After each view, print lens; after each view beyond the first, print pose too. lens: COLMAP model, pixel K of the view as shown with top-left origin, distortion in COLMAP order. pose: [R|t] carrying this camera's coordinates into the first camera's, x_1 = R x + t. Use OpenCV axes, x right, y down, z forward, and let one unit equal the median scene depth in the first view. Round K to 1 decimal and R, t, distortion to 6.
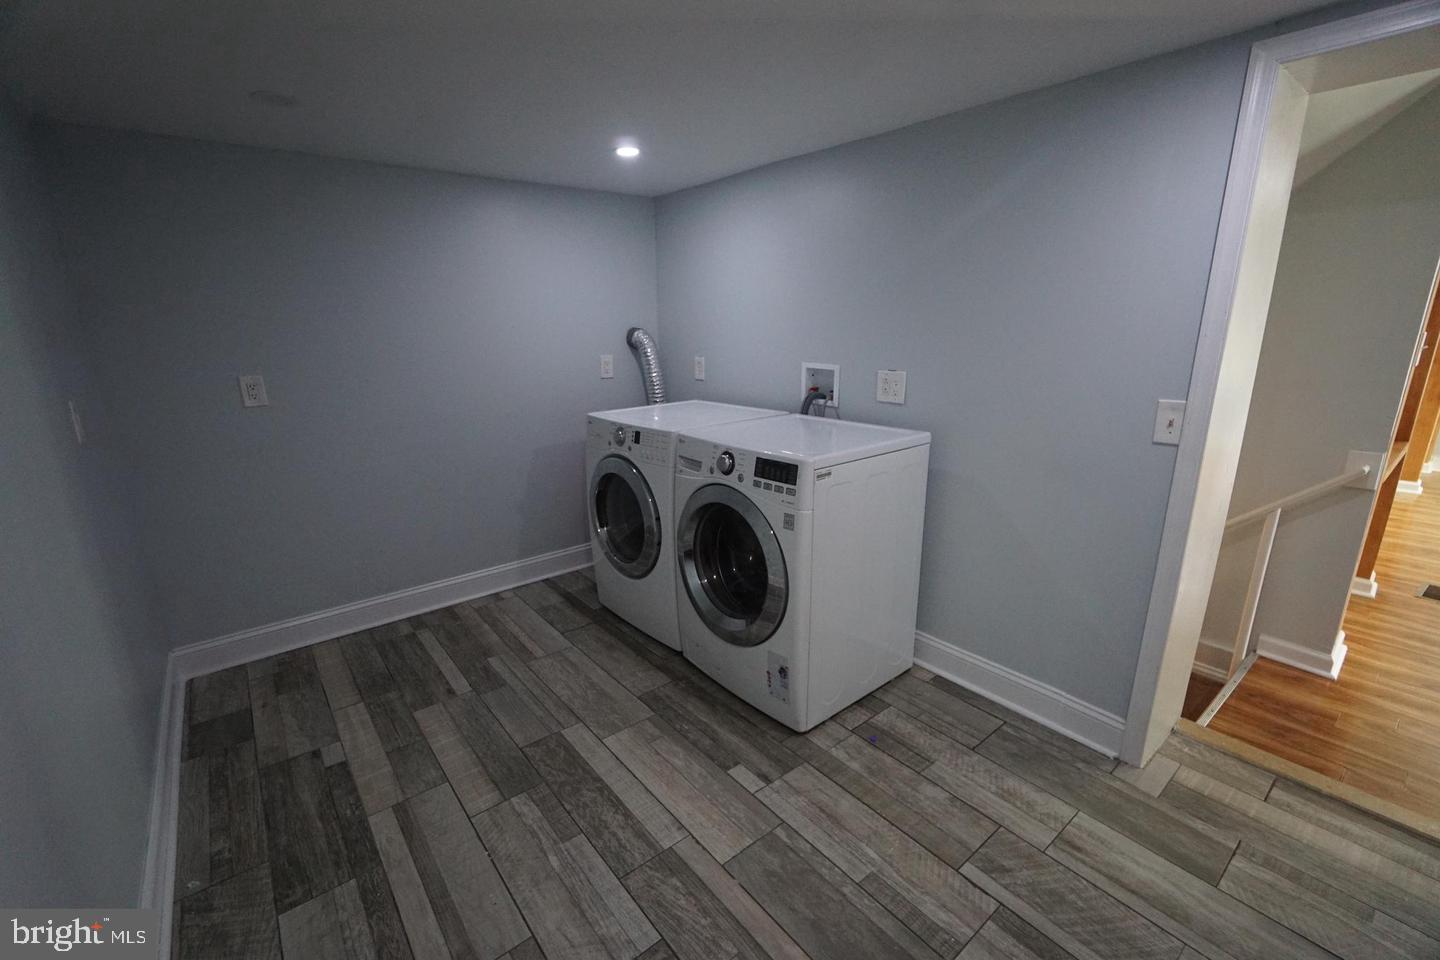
lens RADIAL K [[620.6, 0, 709.7], [0, 620.6, 479.8], [0, 0, 1]] dist [-0.011114, 0.006348]
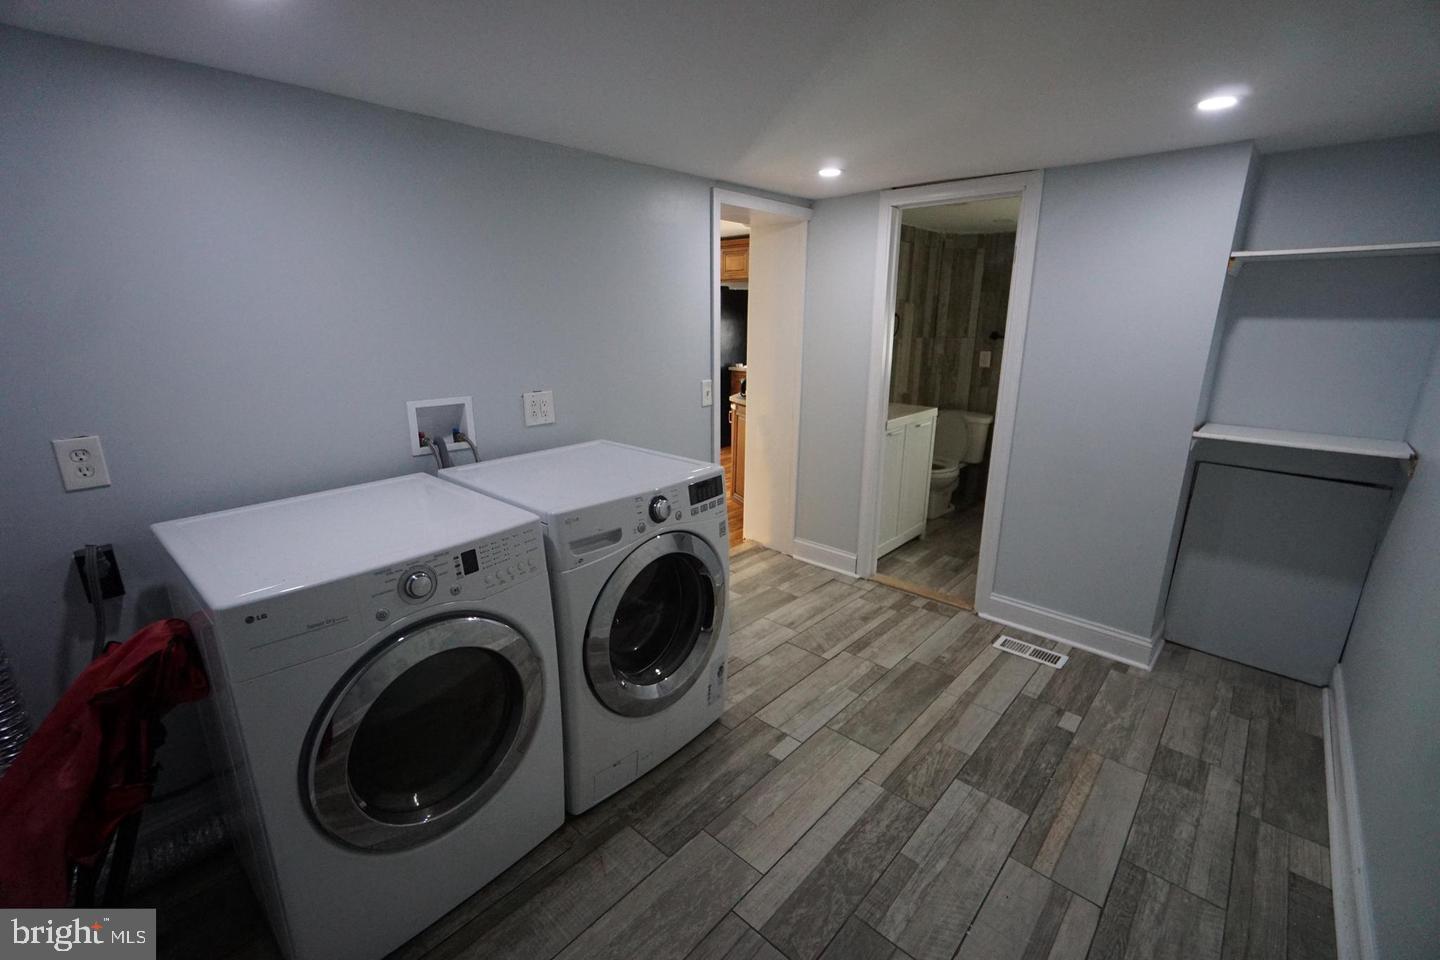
lens RADIAL K [[620.6, 0, 709.7], [0, 620.6, 479.8], [0, 0, 1]] dist [-0.011114, 0.006348]
pose [[-0.146856, -0.247309, 0.957743, -0.873717], [0.249002, 0.927818, 0.277763, -0.313851], [-0.957304, 0.279271, -0.074675, 1.076245]]
